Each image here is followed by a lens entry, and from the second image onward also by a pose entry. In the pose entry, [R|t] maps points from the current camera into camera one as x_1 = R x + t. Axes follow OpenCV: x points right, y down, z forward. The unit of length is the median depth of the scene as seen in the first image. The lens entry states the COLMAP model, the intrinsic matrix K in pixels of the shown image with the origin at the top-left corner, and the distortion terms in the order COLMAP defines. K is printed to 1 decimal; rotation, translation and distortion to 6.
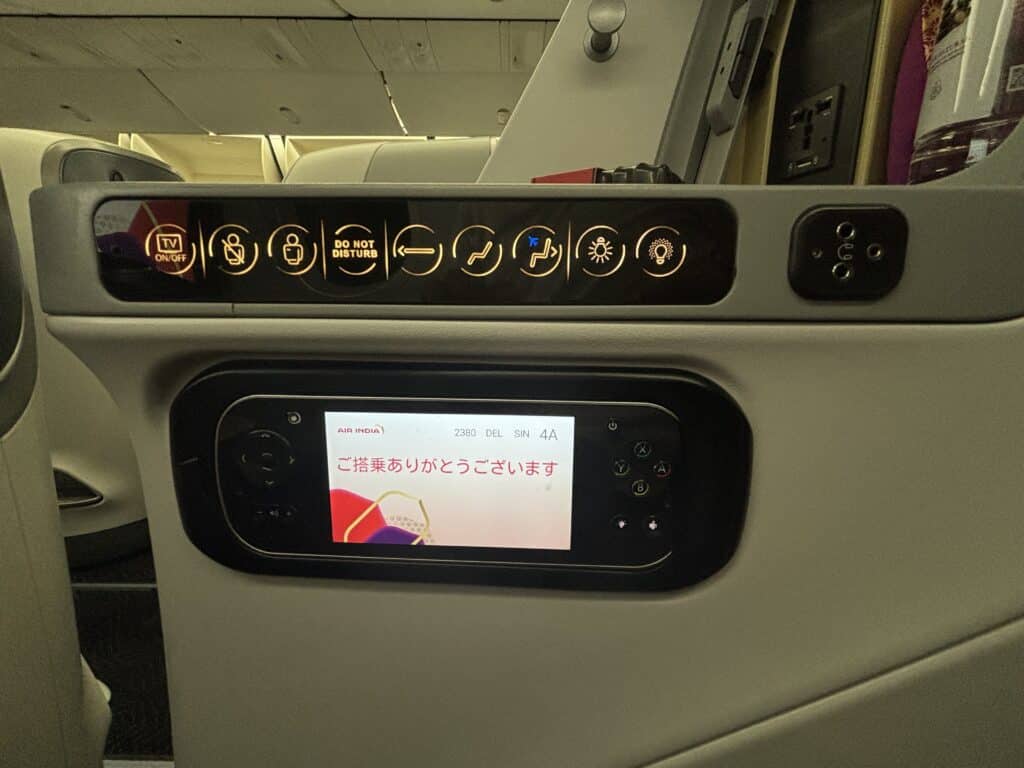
lens RADIAL K [[413.8, 0, 512.0], [0, 413.8, 384.0], [0, 0, 1]] dist [-0.000574, -0.000098]
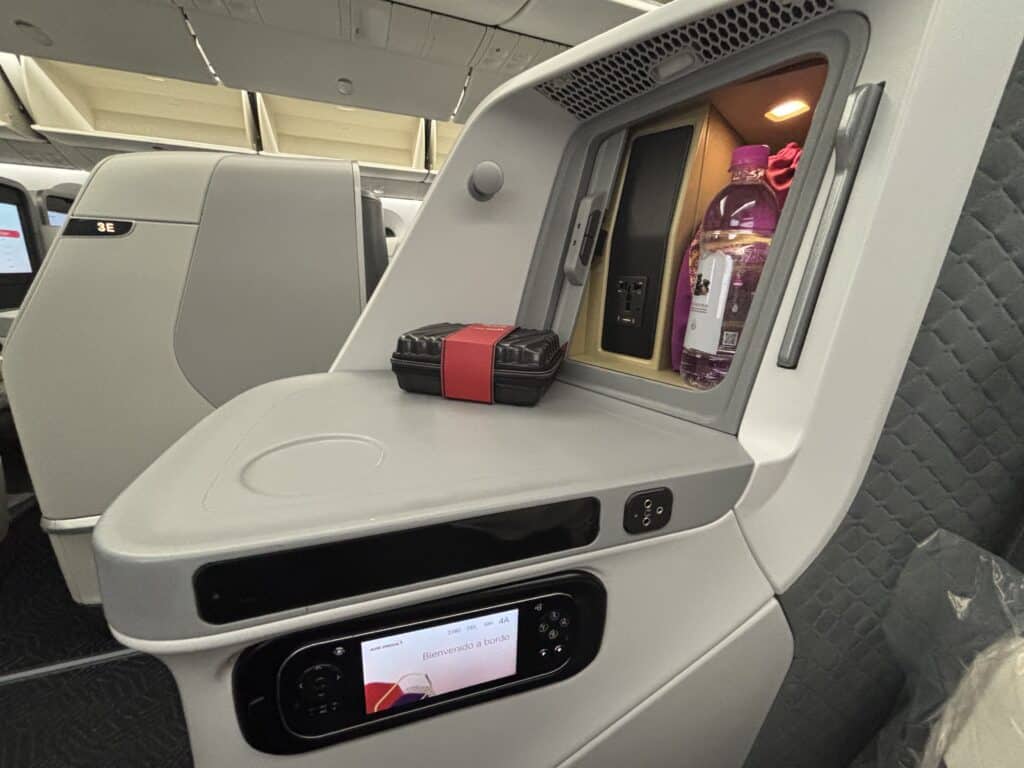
lens RADIAL K [[413.8, 0, 512.0], [0, 413.8, 384.0], [0, 0, 1]] dist [-0.000574, -0.000098]
pose [[0.938786, -0.069287, 0.337460, -0.244923], [0.036038, 0.993943, 0.103822, -0.645852], [-0.342610, -0.085306, 0.935597, -0.332267]]
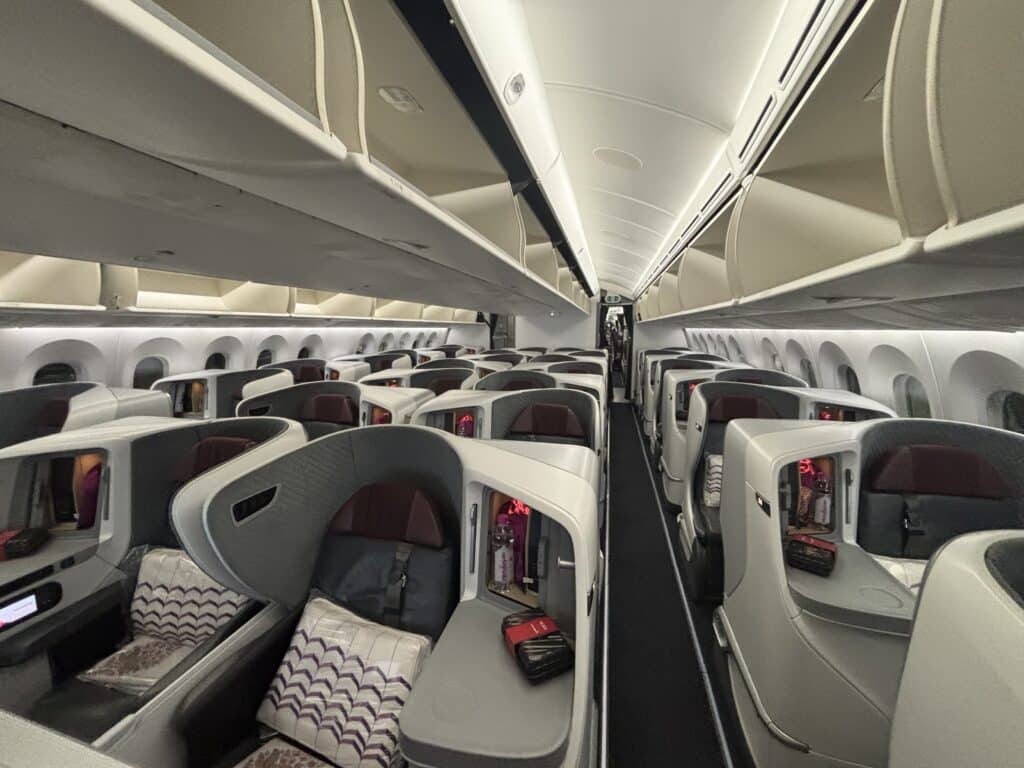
lens RADIAL K [[413.8, 0, 512.0], [0, 413.8, 384.0], [0, 0, 1]] dist [-0.000574, -0.000098]
pose [[0.240070, -0.149618, 0.959156, -3.057393], [0.165715, 0.979865, 0.111371, -2.151561], [-0.956507, 0.132210, 0.260030, -6.823551]]
